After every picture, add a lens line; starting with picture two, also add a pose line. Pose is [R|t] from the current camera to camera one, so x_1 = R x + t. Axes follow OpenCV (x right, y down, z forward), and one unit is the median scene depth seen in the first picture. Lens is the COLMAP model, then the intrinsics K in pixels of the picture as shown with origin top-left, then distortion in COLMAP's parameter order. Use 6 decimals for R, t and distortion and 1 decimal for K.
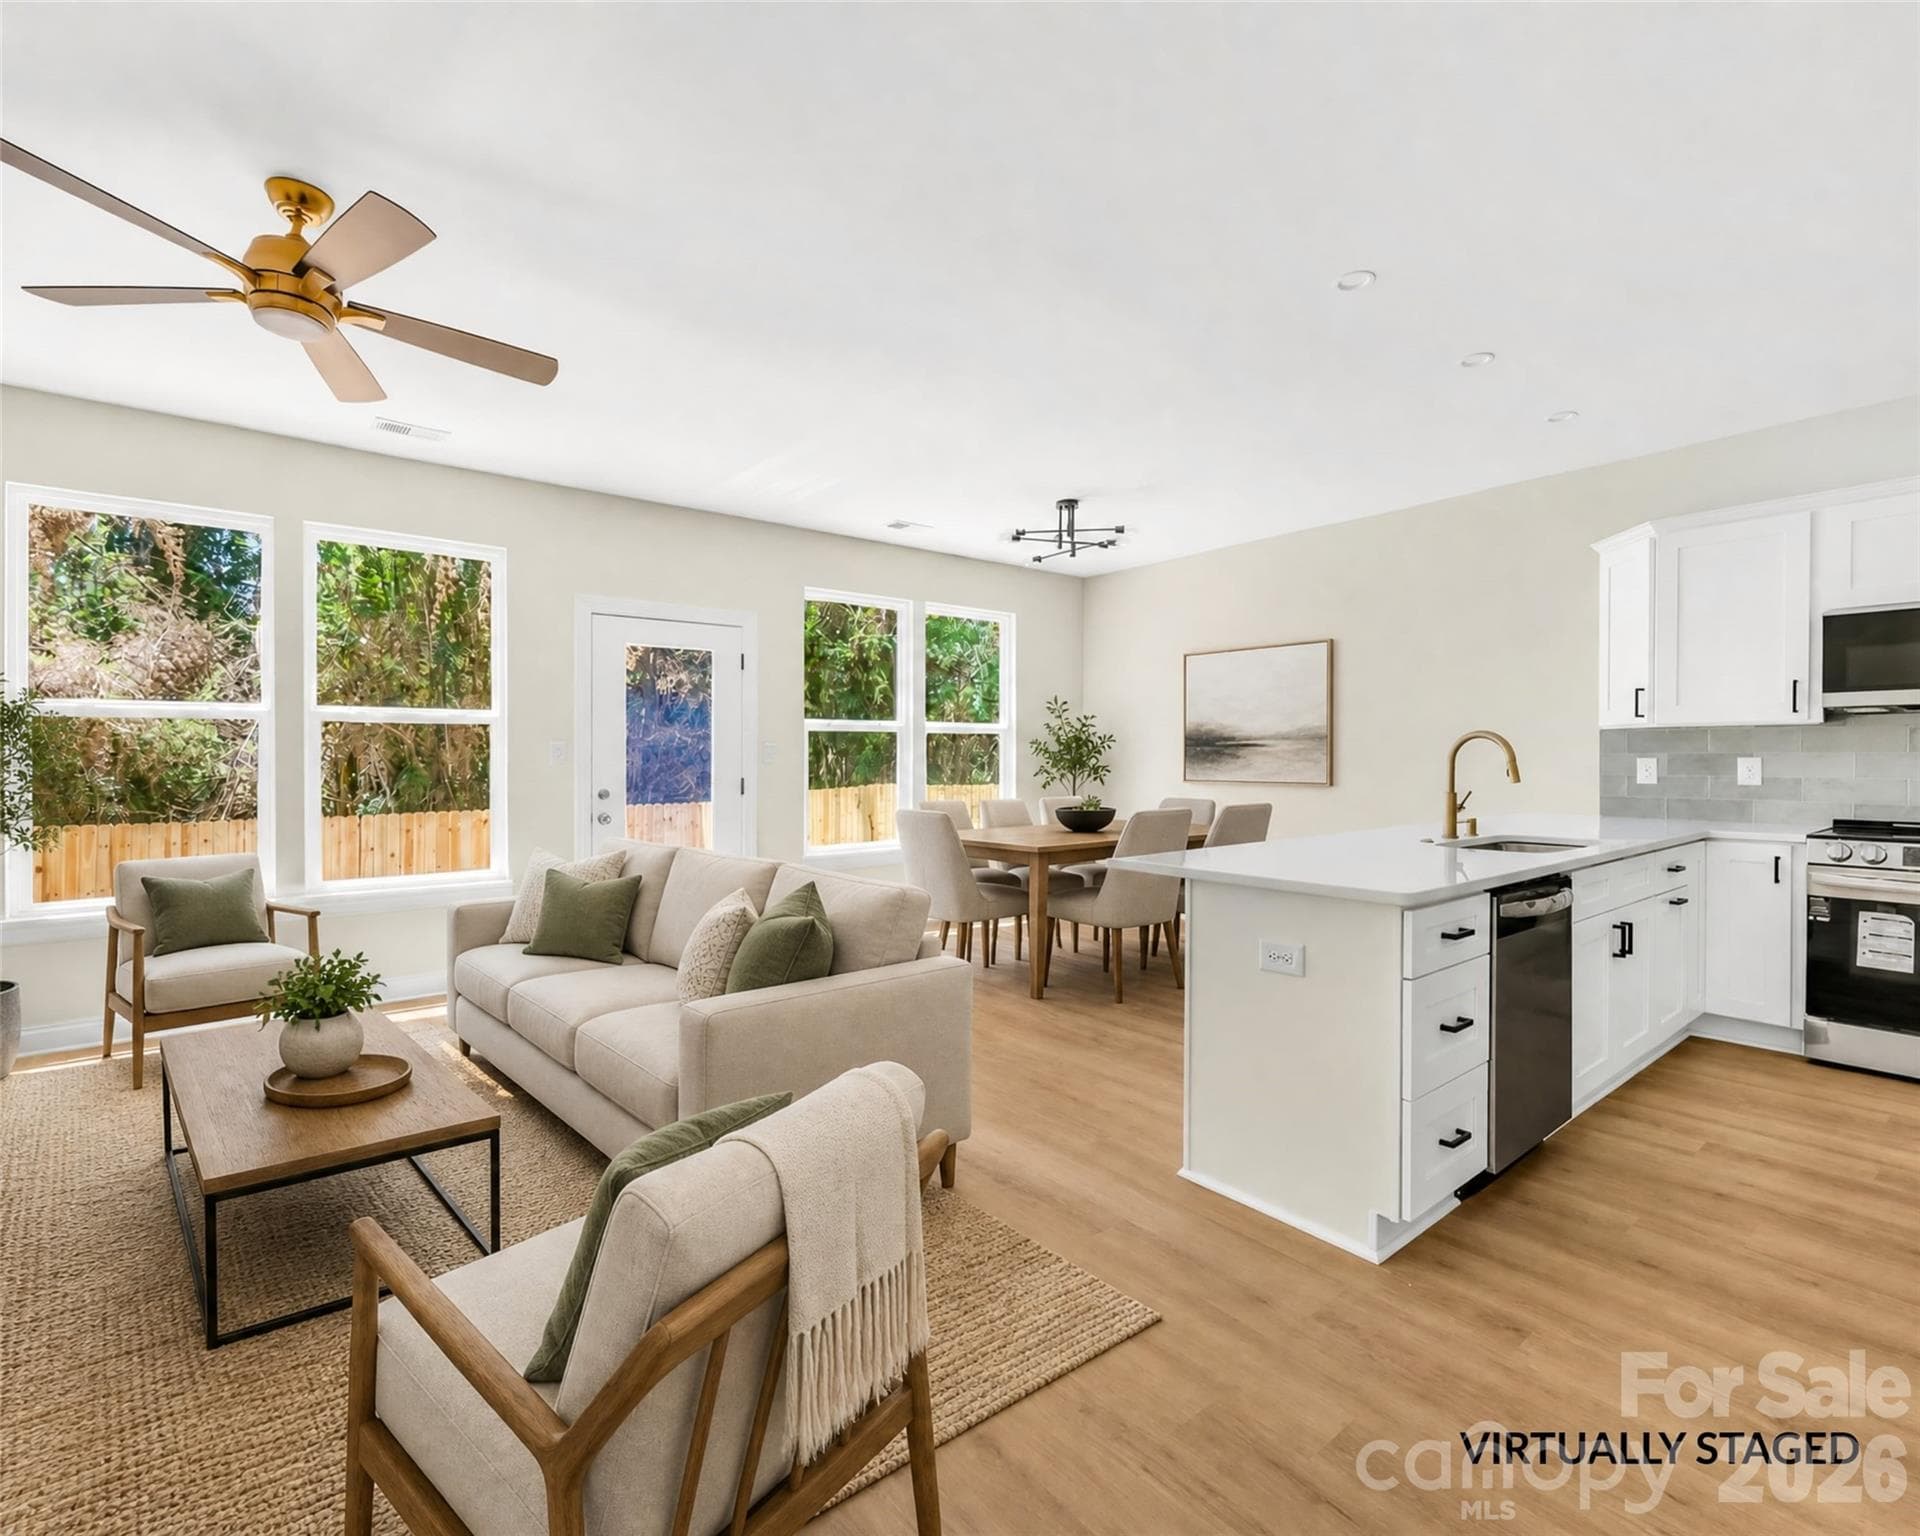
lens RADIAL K [[861.2, 0, 955.8], [0, 861.2, 770.6], [0, 0, 1]] dist [-0.006017, -0.000098]
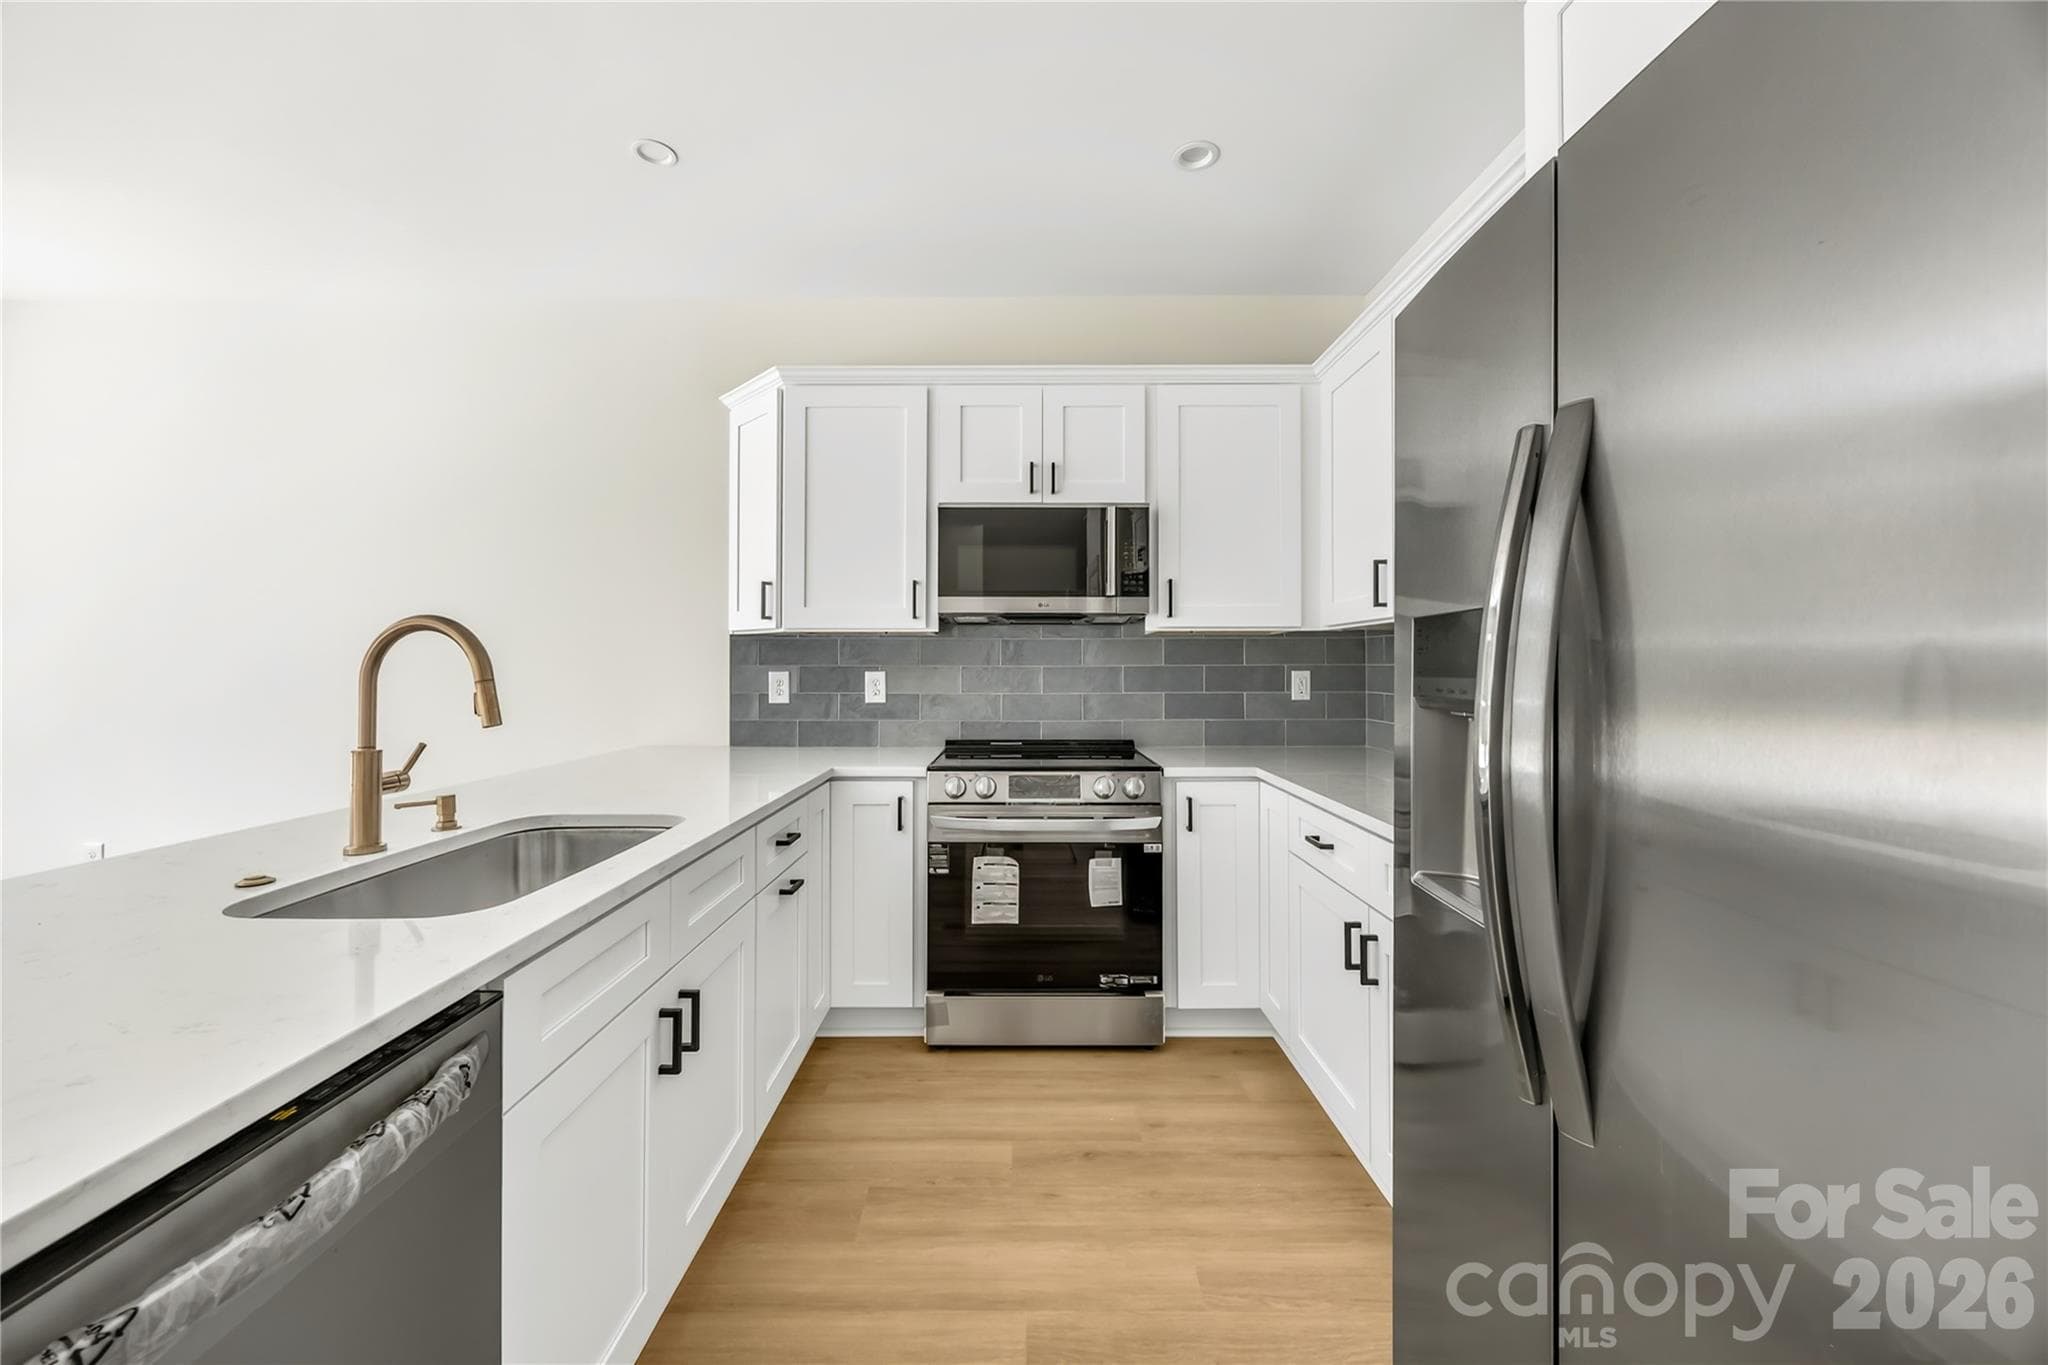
lens RADIAL K [[823.6, 0, 1026.3], [0, 823.6, 674.1], [0, 0, 1]] dist [0.000526, 0.000044]
pose [[0.606610, -0.001823, 0.794998, 0.431707], [0.006911, 0.999972, -0.002980, -0.010566], [-0.794970, 0.007302, 0.606605, 0.451561]]
